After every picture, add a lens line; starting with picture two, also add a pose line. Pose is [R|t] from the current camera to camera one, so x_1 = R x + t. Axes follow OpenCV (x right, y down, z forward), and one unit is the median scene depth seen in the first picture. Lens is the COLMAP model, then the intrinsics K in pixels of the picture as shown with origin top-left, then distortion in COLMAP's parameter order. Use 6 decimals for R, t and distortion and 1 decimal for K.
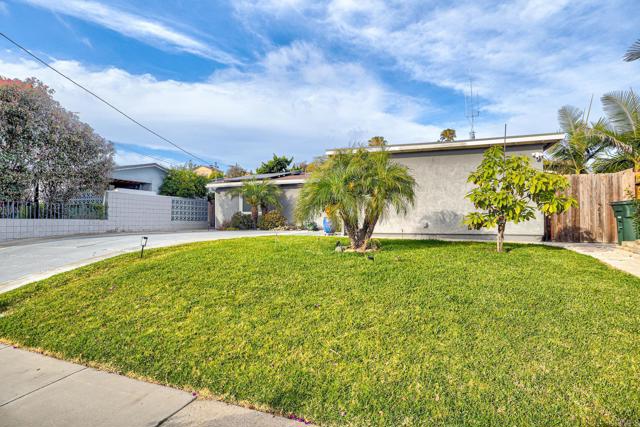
lens RADIAL K [[333.5, 0, 323.3], [0, 333.5, 213.8], [0, 0, 1]] dist [-0.020588, 0.005402]
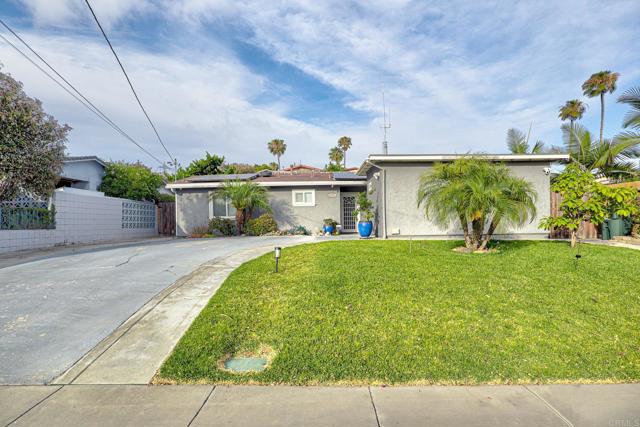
lens RADIAL K [[333.5, 0, 314.0], [0, 333.5, 216.3], [0, 0, 1]] dist [-0.020588, 0.005402]
pose [[0.930079, -0.010857, 0.367198, -0.316611], [0.010302, 0.999941, 0.003473, -0.006615], [-0.367214, 0.000552, 0.930136, 0.077121]]
